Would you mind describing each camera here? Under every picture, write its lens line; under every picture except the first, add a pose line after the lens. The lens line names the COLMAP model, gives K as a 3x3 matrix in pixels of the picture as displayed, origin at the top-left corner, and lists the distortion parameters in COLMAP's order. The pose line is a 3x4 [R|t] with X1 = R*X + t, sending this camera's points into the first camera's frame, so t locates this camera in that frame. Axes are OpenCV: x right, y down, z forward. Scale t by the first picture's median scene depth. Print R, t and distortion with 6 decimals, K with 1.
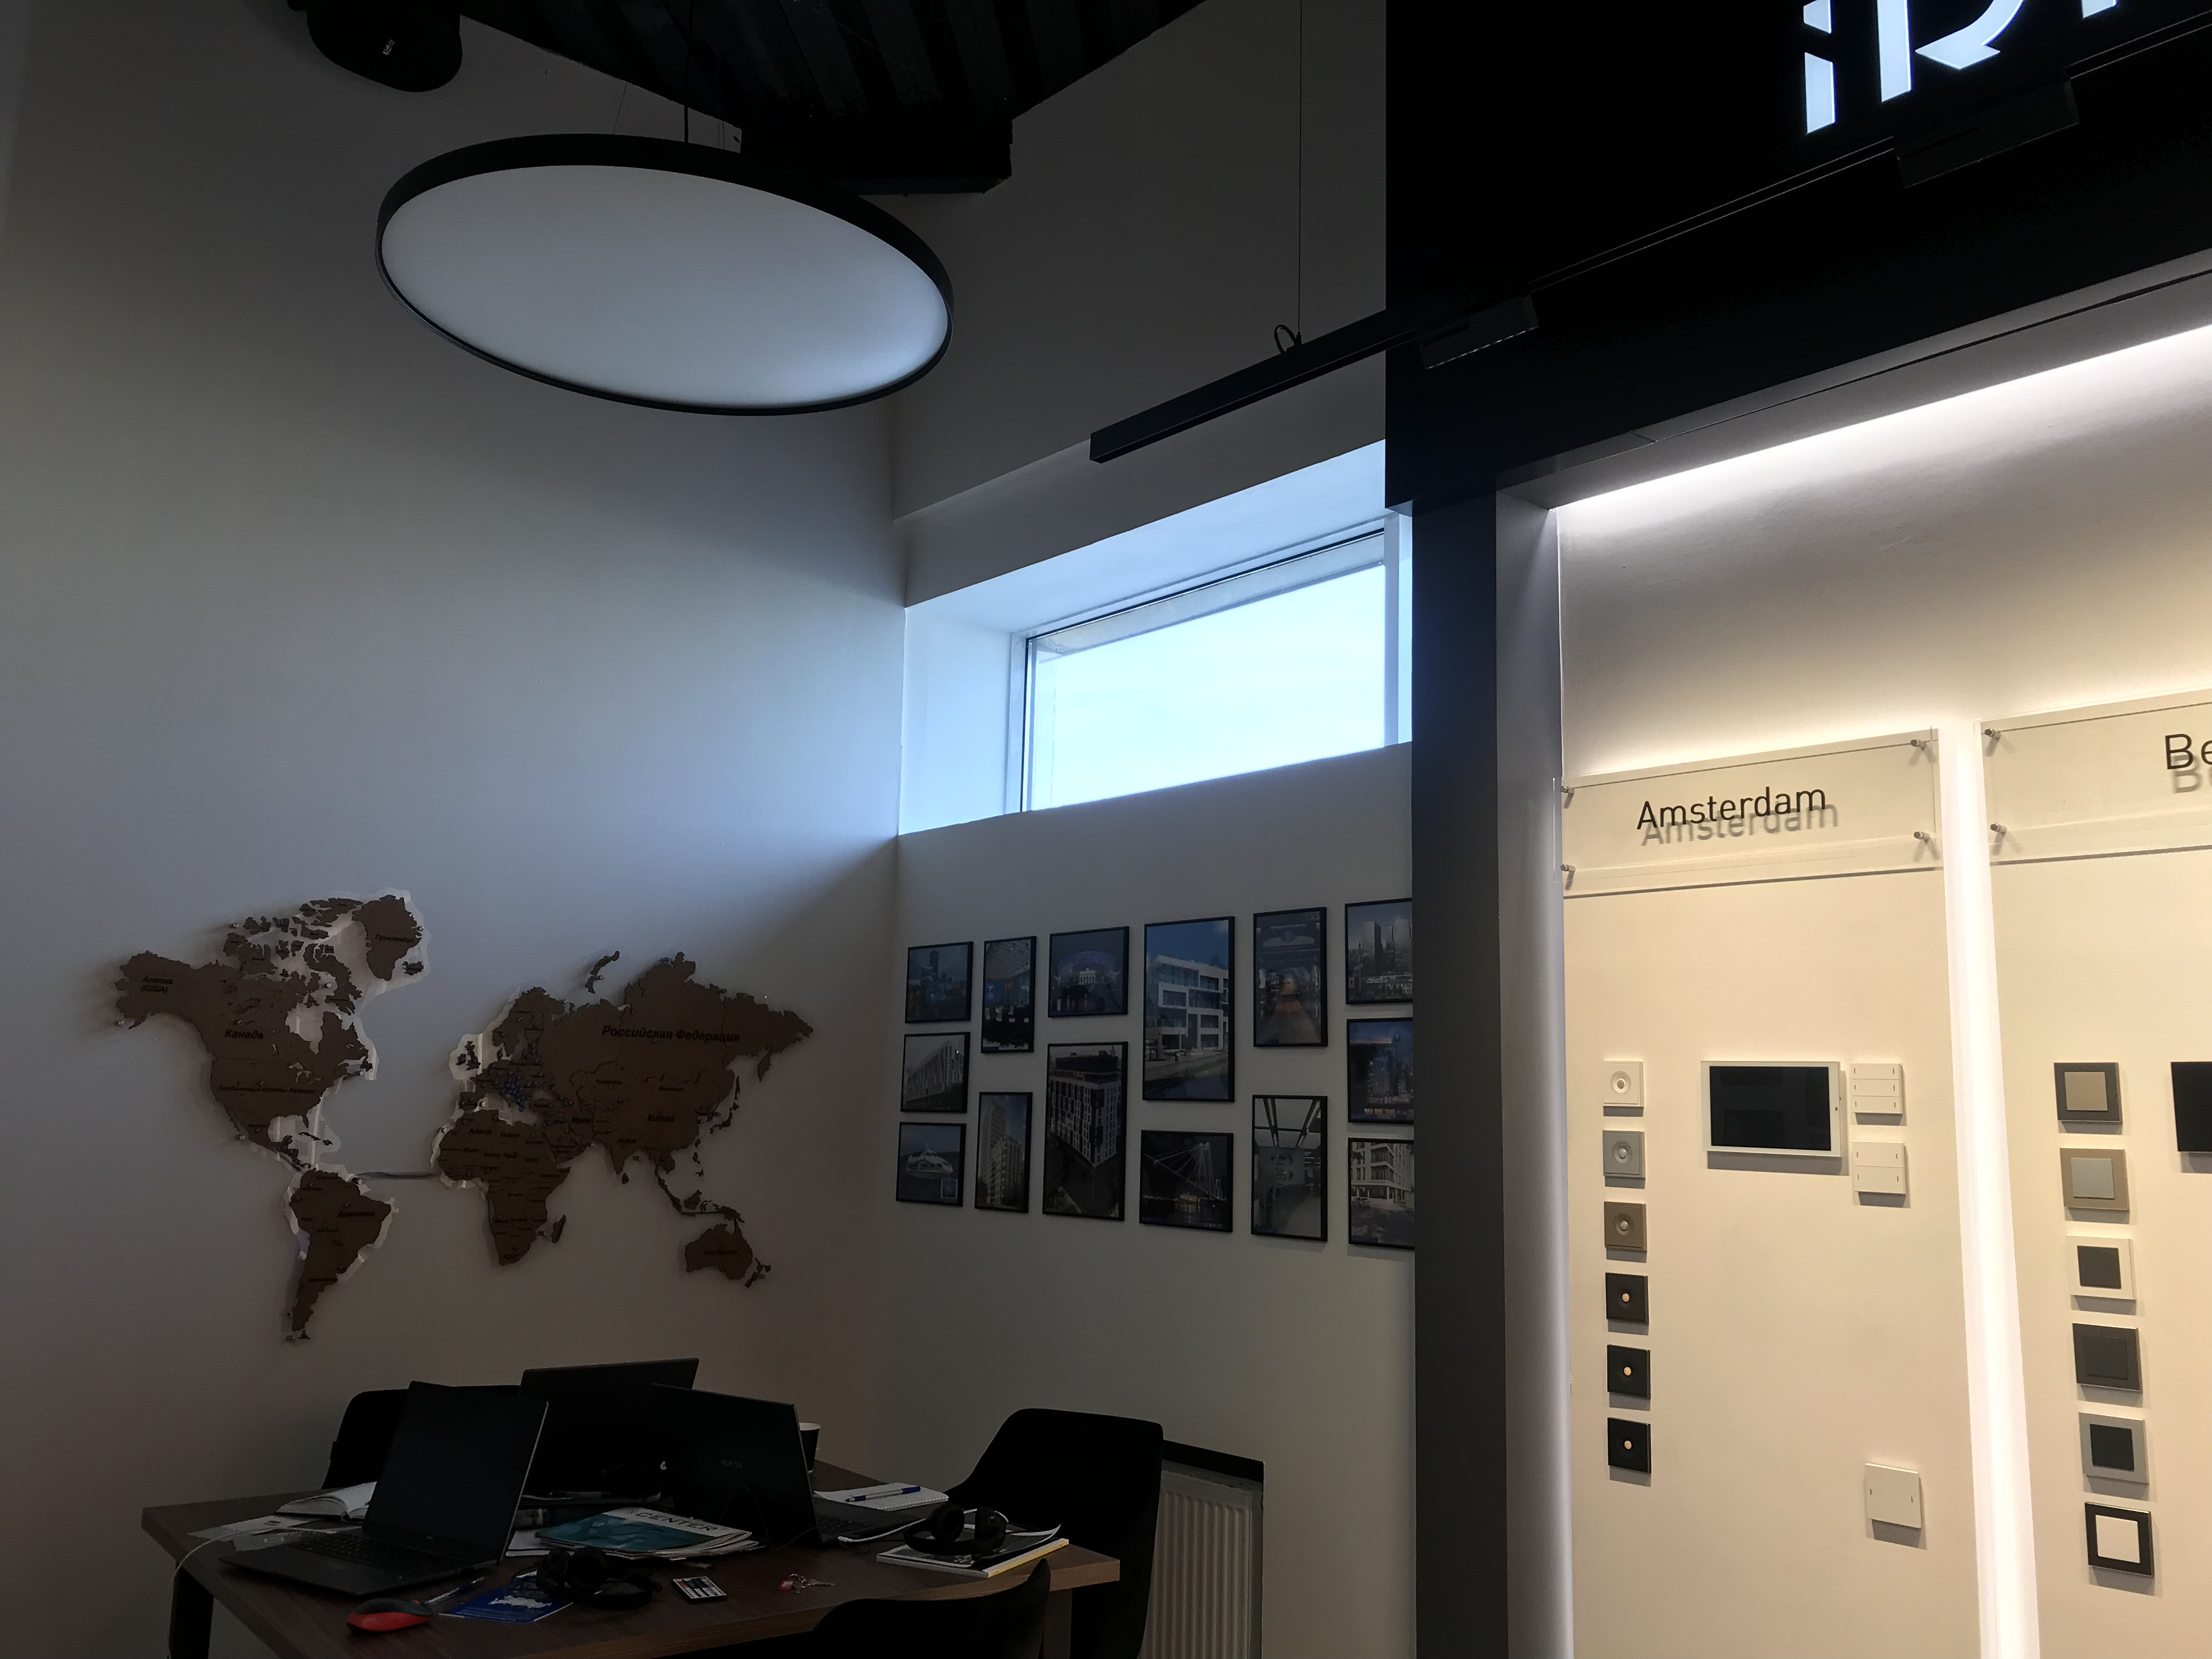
lens RADIAL K [[1783.8, 0, 1106.0], [0, 1783.8, 829.5], [0, 0, 1]] dist [0.005965, -0.008157]
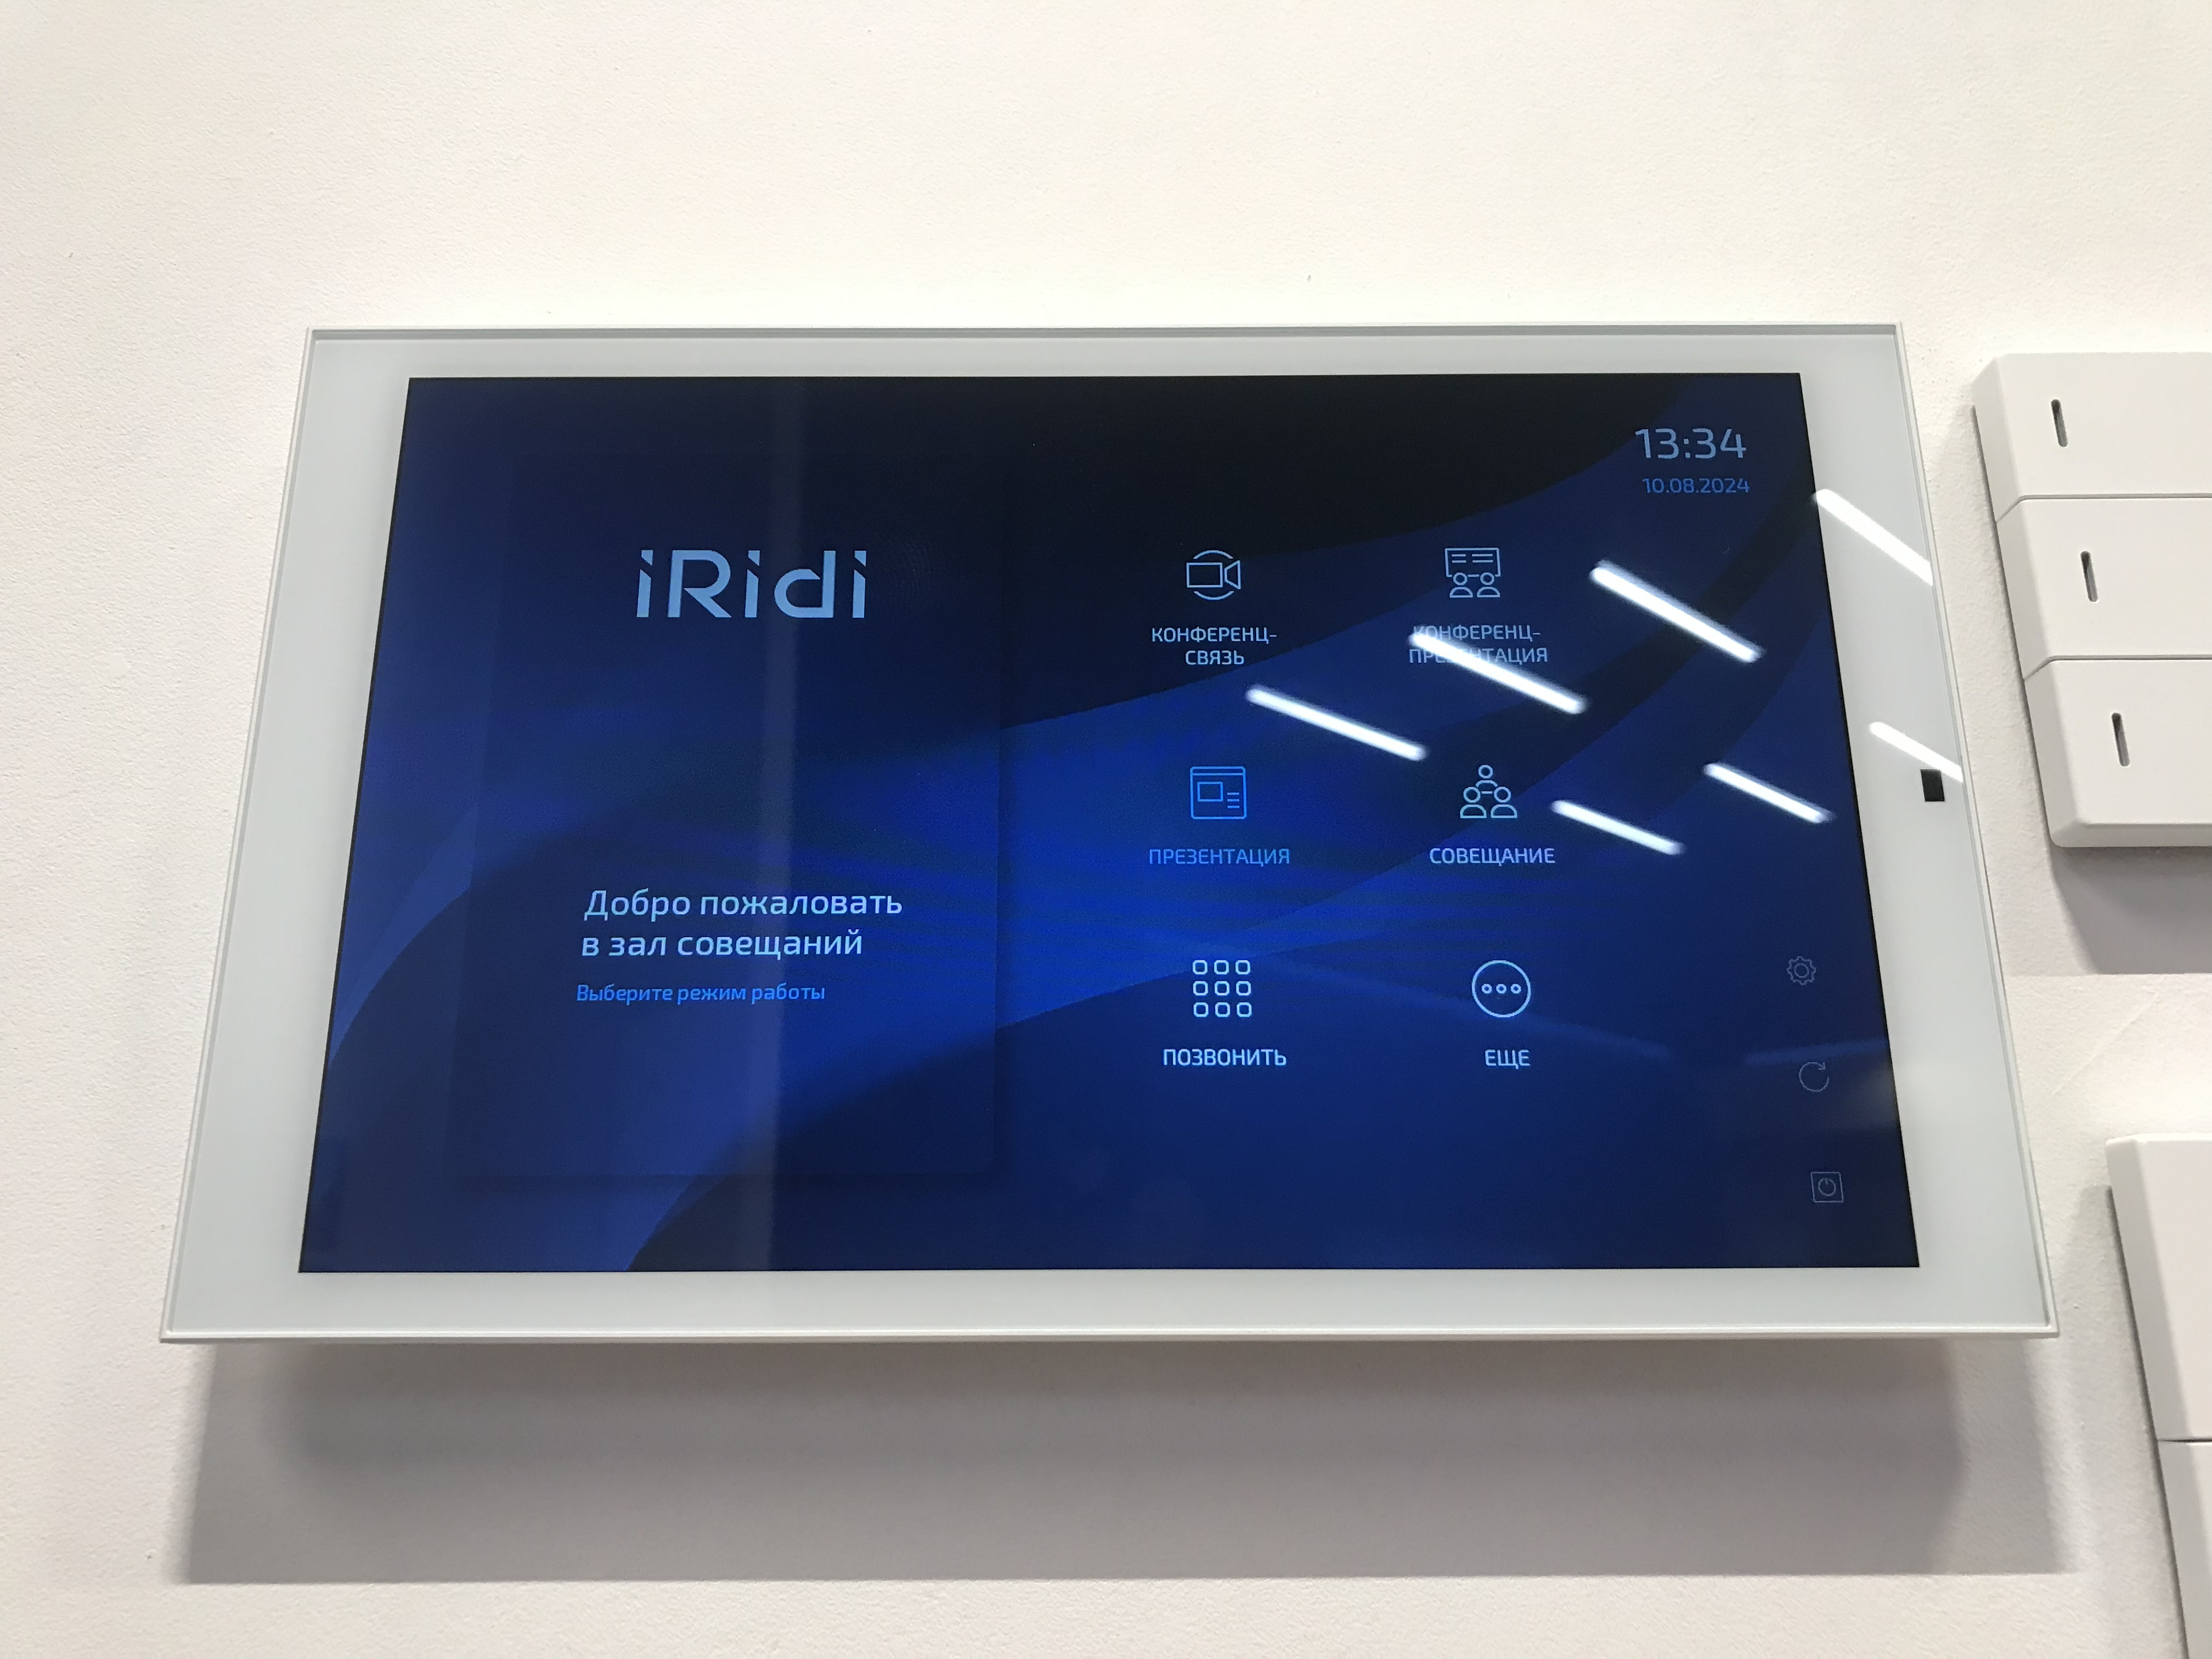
lens RADIAL K [[1809.7, 0, 1106.0], [0, 1809.7, 829.5], [0, 0, 1]] dist [0.012052, 0.013504]
pose [[0.656865, 0.189201, 0.729884, 0.311395], [-0.094483, 0.981030, -0.169273, 0.175047], [-0.748065, 0.042228, 0.662280, 0.954927]]
